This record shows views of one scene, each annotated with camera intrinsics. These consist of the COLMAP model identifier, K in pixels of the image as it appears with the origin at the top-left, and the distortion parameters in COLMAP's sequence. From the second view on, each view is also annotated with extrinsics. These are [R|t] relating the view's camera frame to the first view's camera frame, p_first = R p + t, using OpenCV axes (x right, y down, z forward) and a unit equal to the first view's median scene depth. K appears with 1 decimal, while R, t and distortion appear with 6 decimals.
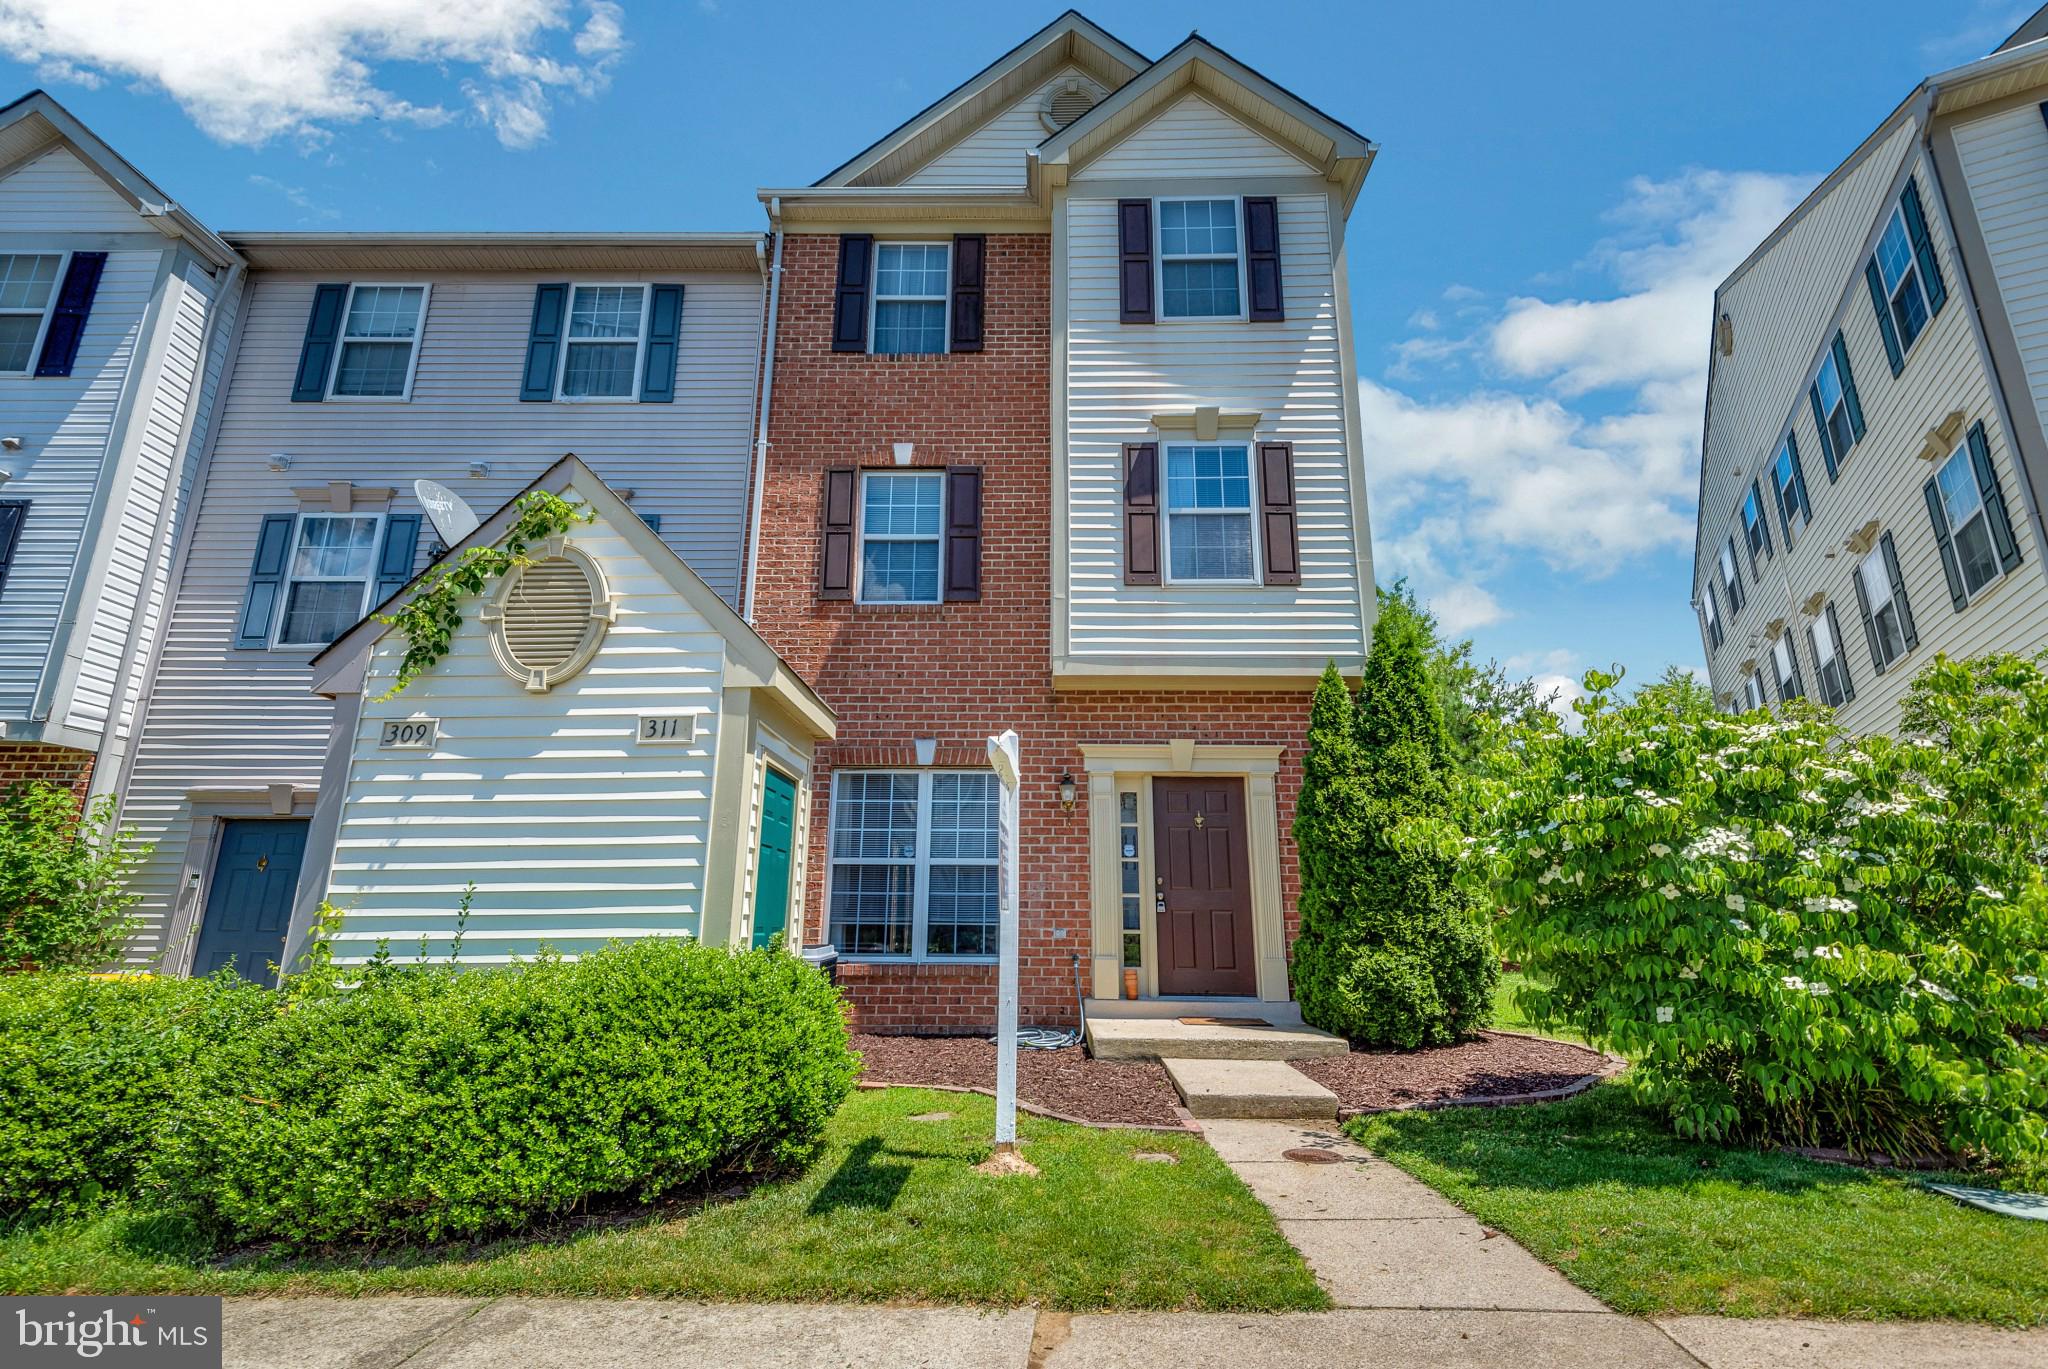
lens RADIAL K [[945.7, 0, 1027.0], [0, 945.7, 690.7], [0, 0, 1]] dist [0.027840, -0.011509]
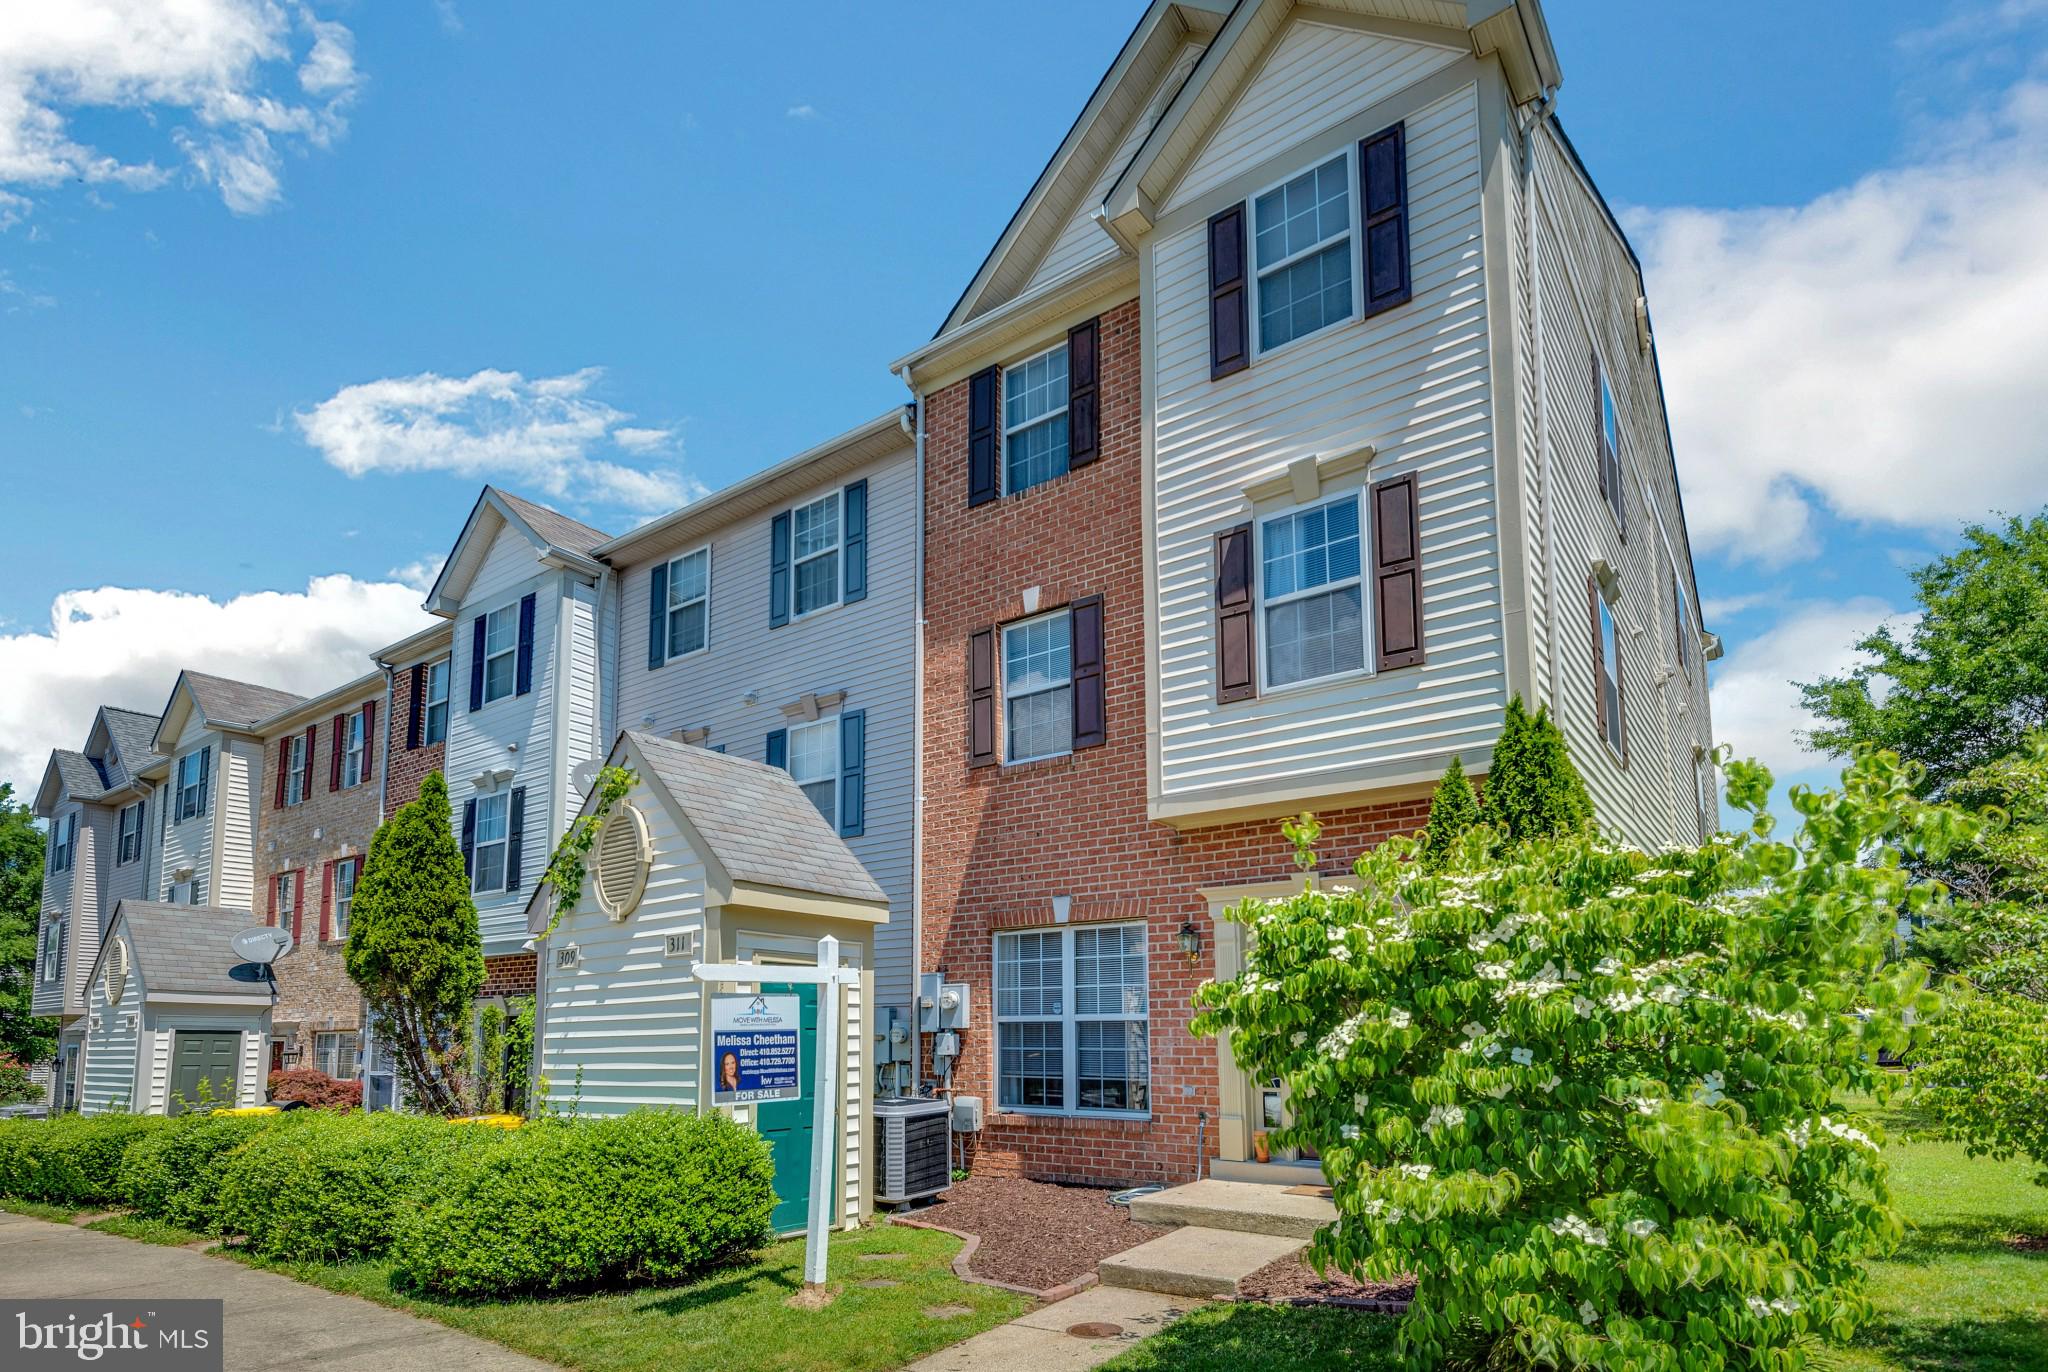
lens RADIAL K [[1077.1, 0, 1019.2], [0, 1077.1, 932.1], [0, 0, 1]] dist [0.025560, -0.013995]
pose [[0.815975, -0.066546, -0.574244, 0.496789], [0.149926, 0.983724, 0.099039, -0.030481], [0.558307, -0.166907, 0.812671, 0.049234]]
